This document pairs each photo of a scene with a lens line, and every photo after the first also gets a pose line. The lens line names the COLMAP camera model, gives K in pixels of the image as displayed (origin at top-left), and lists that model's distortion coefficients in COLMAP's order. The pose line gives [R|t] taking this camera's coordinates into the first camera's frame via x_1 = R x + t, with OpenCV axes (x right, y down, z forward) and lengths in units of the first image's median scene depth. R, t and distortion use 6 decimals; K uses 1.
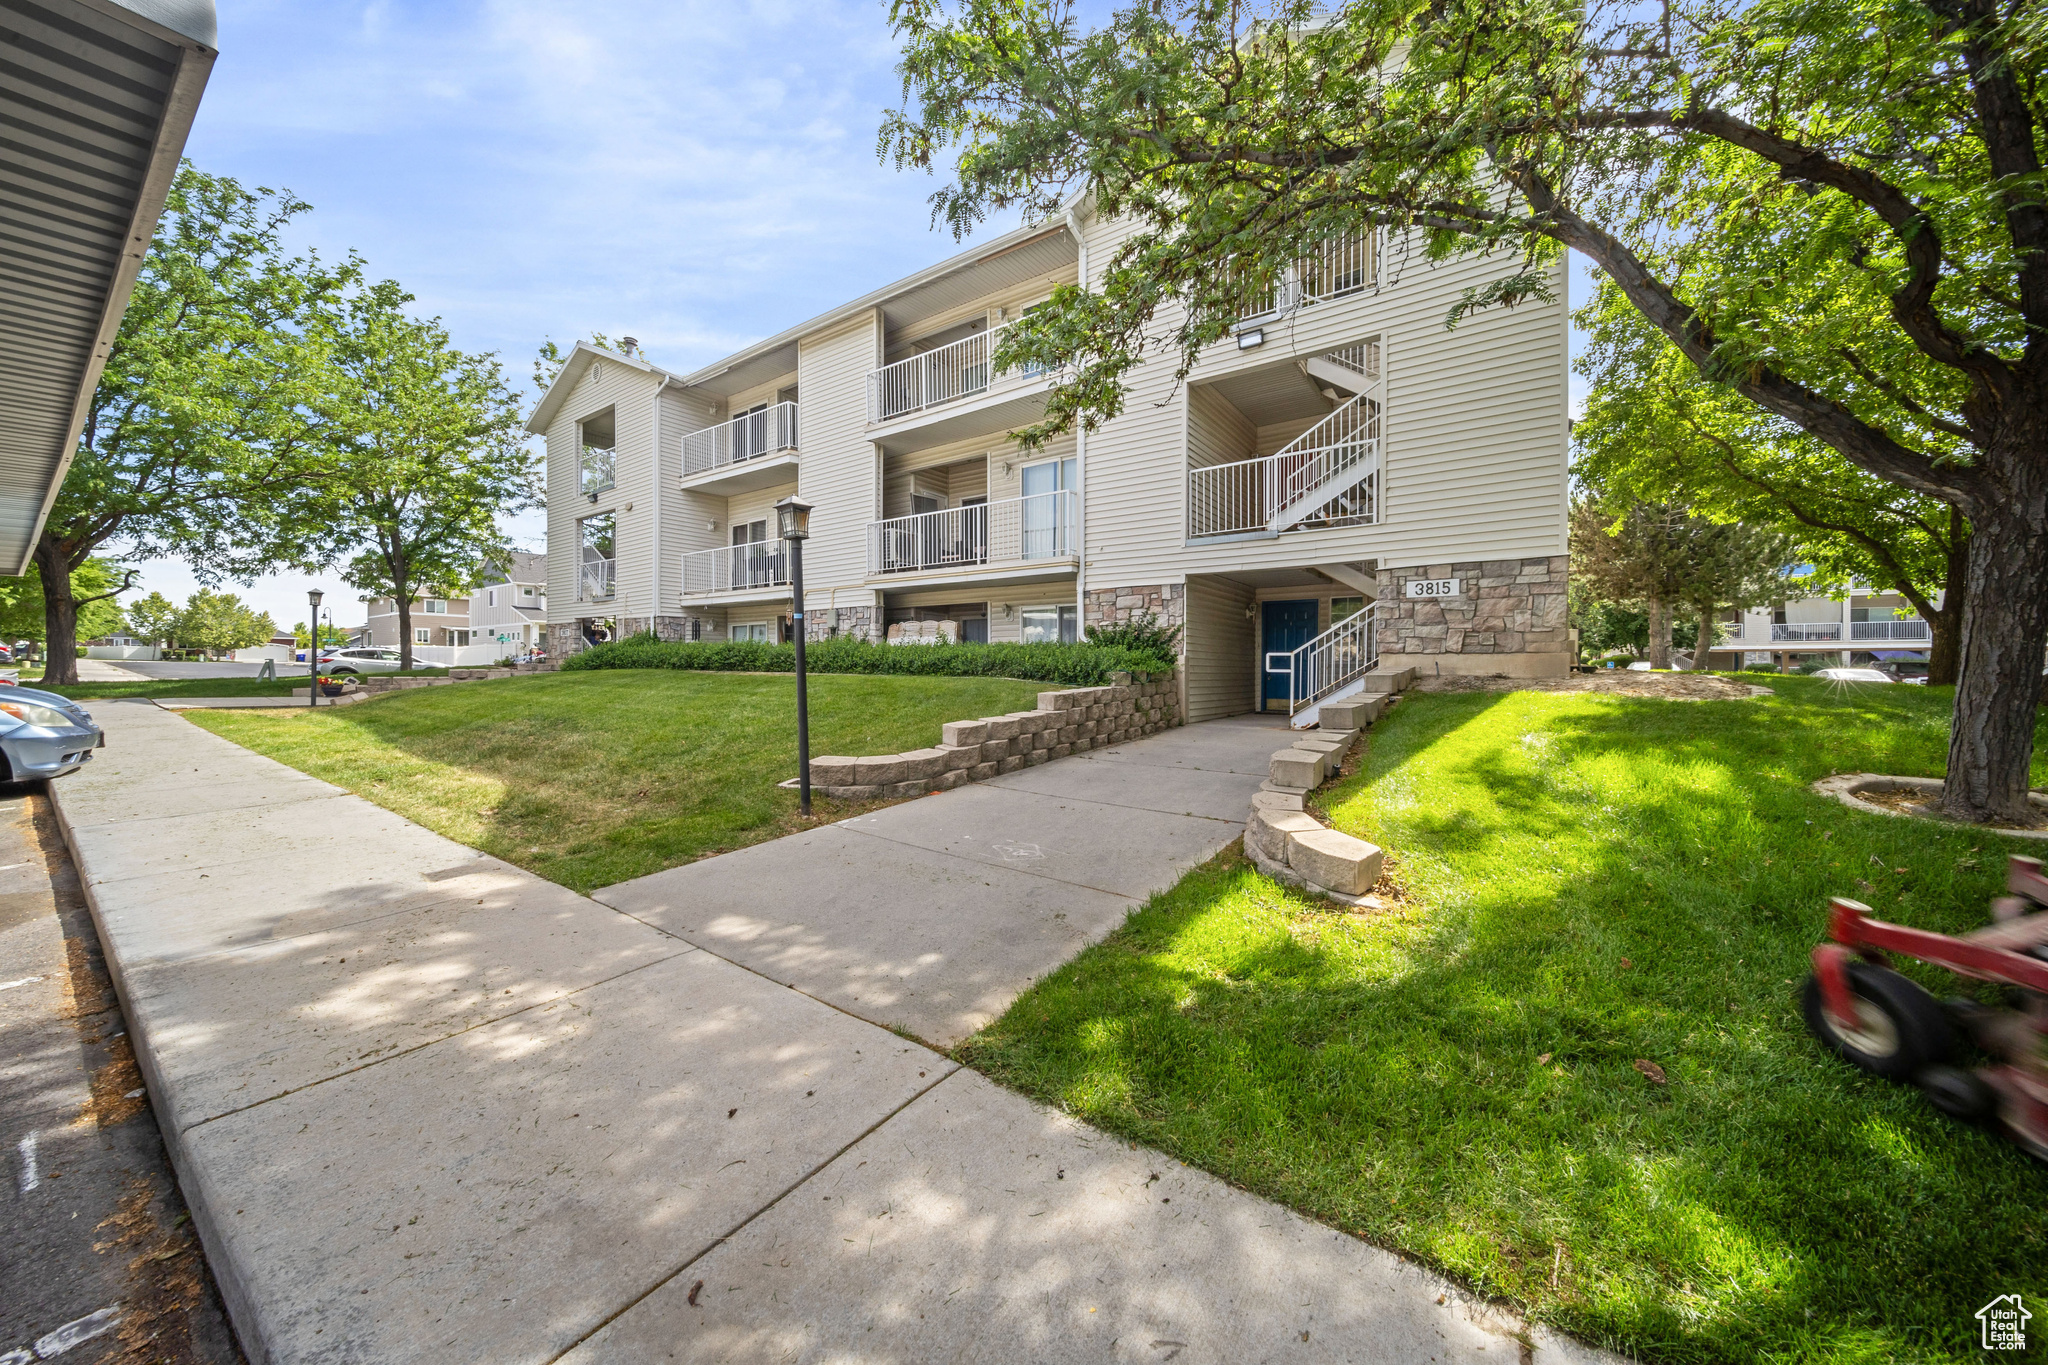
lens RADIAL K [[707.4, 0, 1016.9], [0, 707.4, 670.1], [0, 0, 1]] dist [-0.001703, -0.000079]
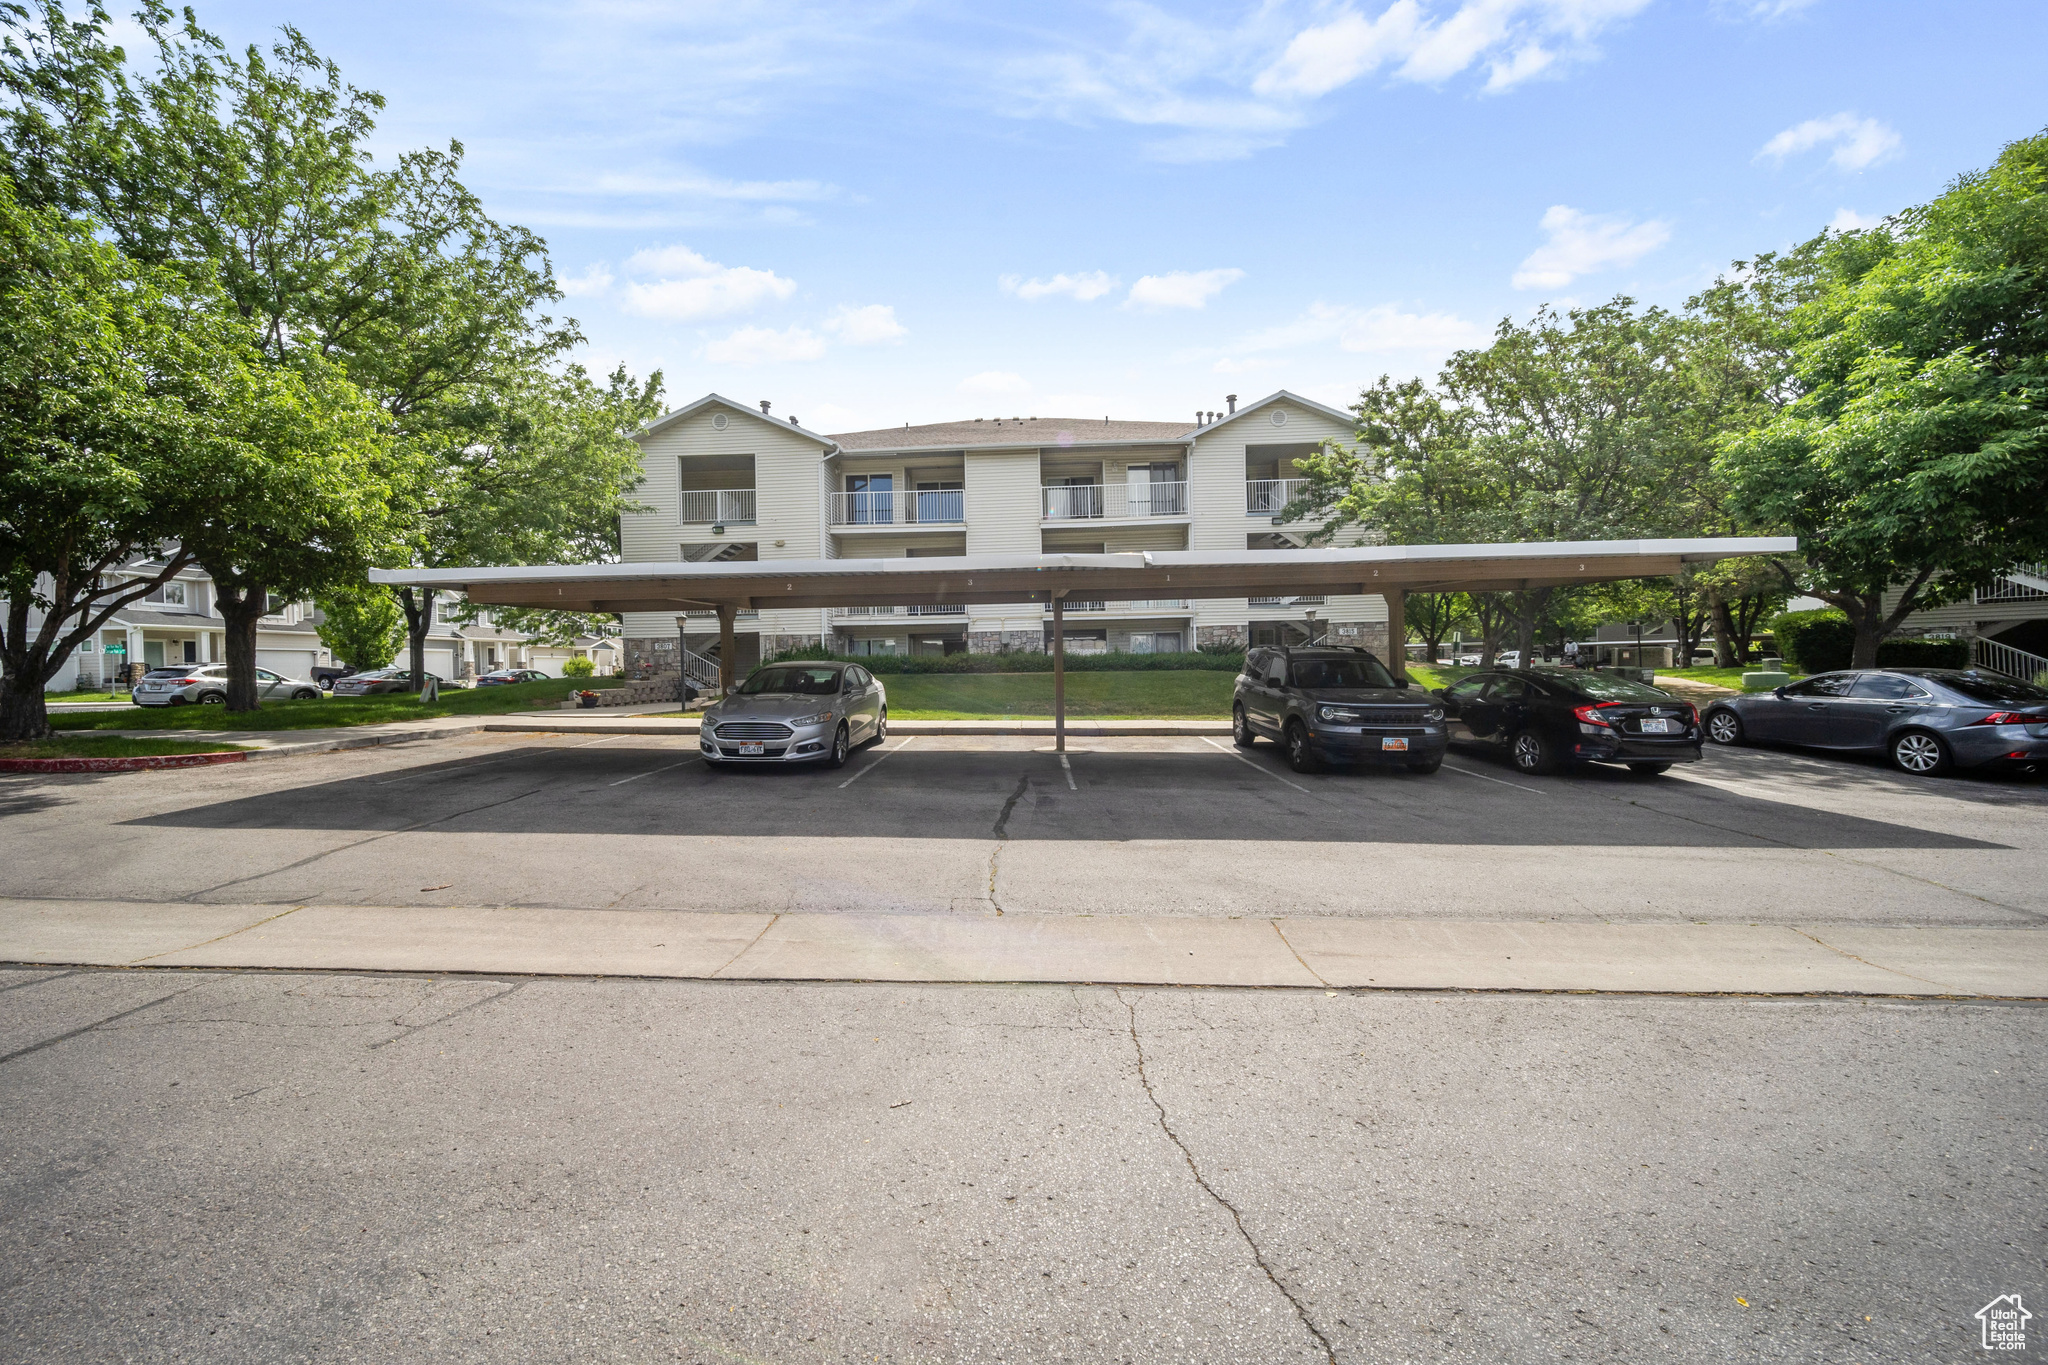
lens RADIAL K [[707.4, 0, 1016.9], [0, 707.4, 670.1], [0, 0, 1]] dist [-0.001703, -0.000079]
pose [[0.819439, -0.018456, 0.572869, -1.184897], [0.028645, 0.999551, -0.008773, 0.013068], [-0.572450, 0.023598, 0.819600, -0.298395]]
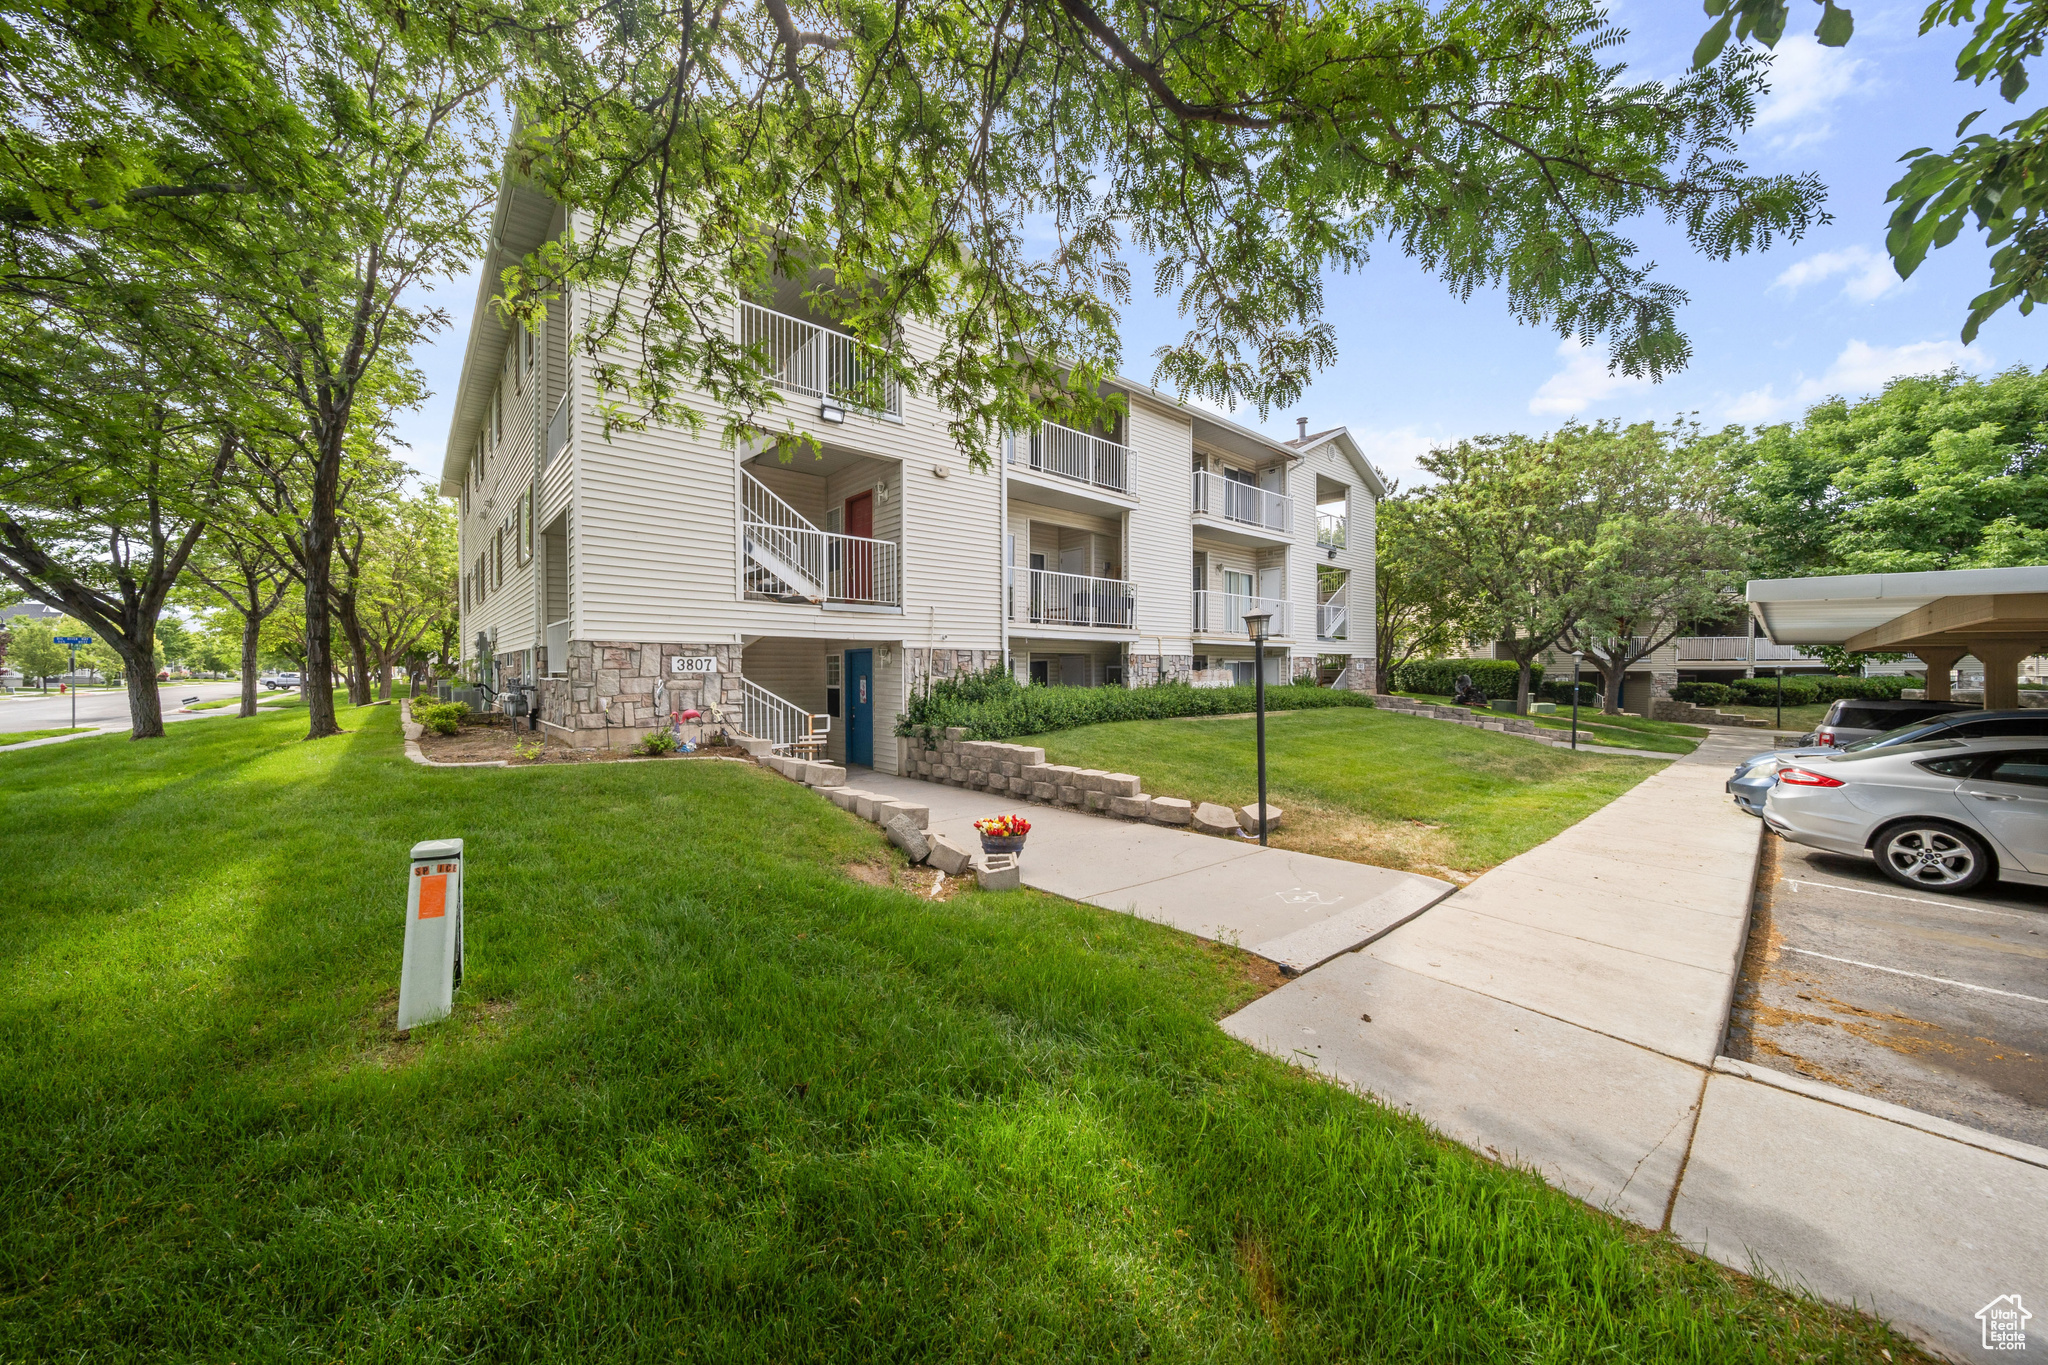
lens RADIAL K [[707.4, 0, 1016.9], [0, 707.4, 670.1], [0, 0, 1]] dist [-0.001703, -0.000079]
pose [[0.177009, 0.018892, 0.984028, -1.462601], [0.036143, 0.999017, -0.025681, -0.047935], [-0.983545, 0.040112, 0.176152, 1.092646]]
